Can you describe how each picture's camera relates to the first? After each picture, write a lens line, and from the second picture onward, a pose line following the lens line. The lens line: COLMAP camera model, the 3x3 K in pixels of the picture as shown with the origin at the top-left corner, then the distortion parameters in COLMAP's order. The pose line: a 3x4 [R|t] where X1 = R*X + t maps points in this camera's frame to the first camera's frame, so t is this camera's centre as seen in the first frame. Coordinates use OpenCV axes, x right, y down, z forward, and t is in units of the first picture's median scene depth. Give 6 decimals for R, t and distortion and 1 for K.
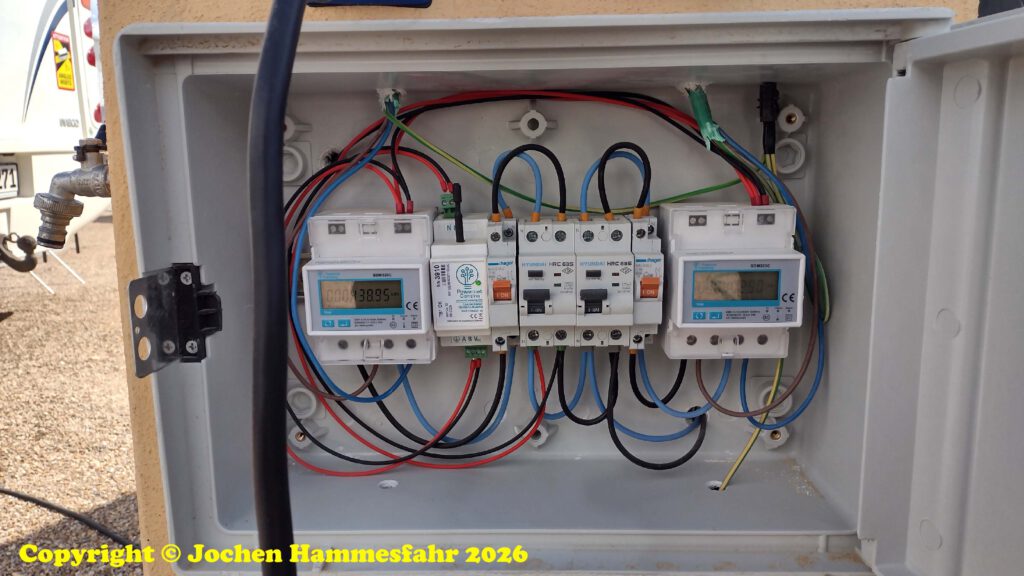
lens RADIAL K [[770.3, 0, 512.0], [0, 770.3, 288.0], [0, 0, 1]] dist [0.080034, -0.074744]
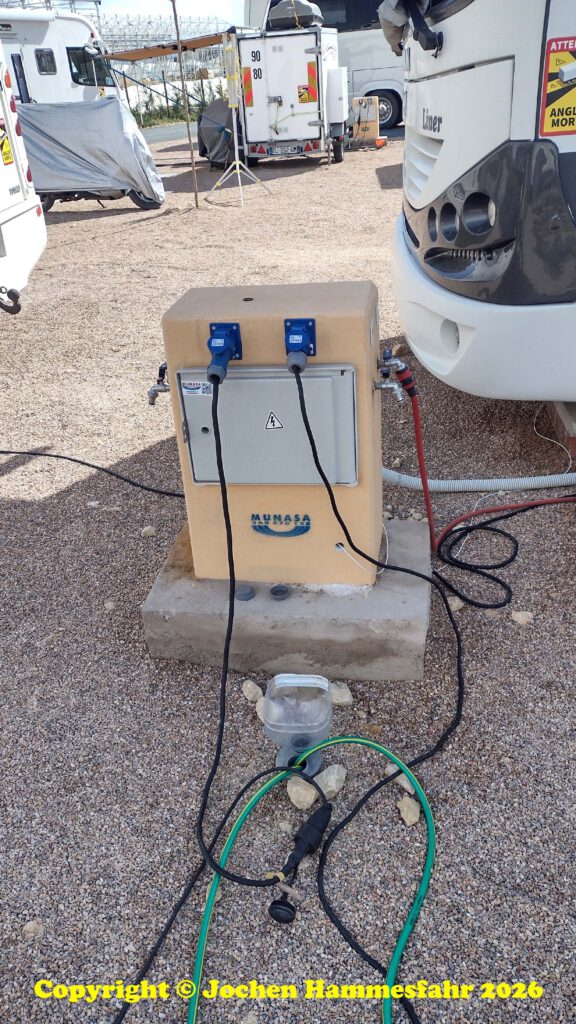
lens RADIAL K [[770.3, 0, 288.0], [0, 770.3, 512.0], [0, 0, 1]] dist [0.080034, -0.074744]
pose [[0.991058, 0.003639, -0.133384, 0.153733], [0.041112, 0.942669, 0.331188, -0.202410], [0.126942, -0.333711, 0.934089, -0.687760]]
